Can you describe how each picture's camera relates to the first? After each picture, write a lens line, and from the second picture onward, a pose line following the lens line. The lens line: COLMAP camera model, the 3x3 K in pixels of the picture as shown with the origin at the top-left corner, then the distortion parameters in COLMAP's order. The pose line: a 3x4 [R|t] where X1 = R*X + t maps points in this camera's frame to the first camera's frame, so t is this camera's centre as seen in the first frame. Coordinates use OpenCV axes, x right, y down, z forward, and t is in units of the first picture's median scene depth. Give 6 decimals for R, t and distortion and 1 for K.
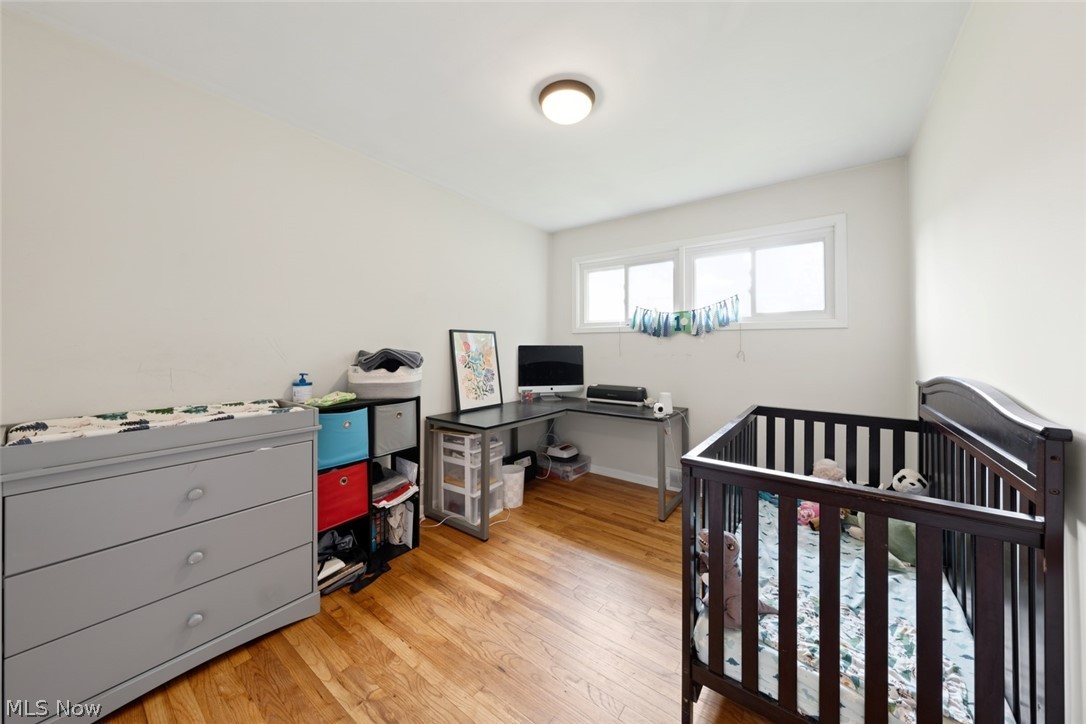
lens RADIAL K [[380.7, 0, 543.9], [0, 380.7, 350.0], [0, 0, 1]] dist [0.000513, 0.000060]
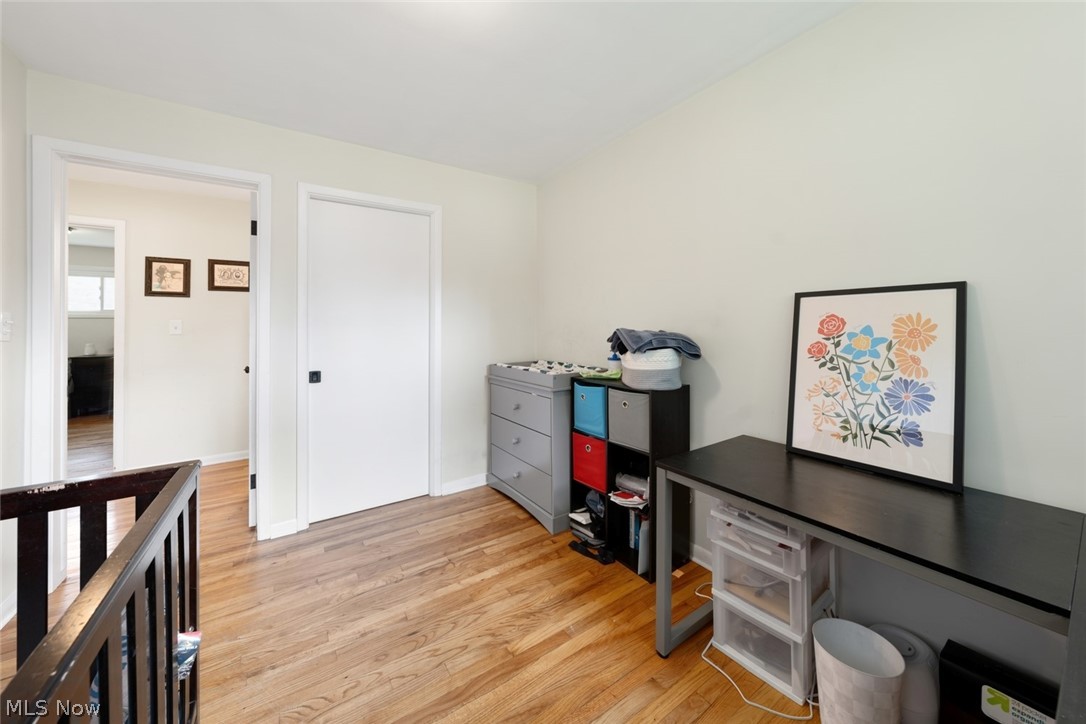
lens RADIAL K [[381.8, 0, 544.3], [0, 381.8, 329.8], [0, 0, 1]] dist [-0.000888, -0.000060]
pose [[-0.323520, 0.005543, -0.946205, 0.554351], [-0.000751, 0.999981, 0.006115, -0.007528], [0.946221, 0.002689, -0.323510, 1.217900]]
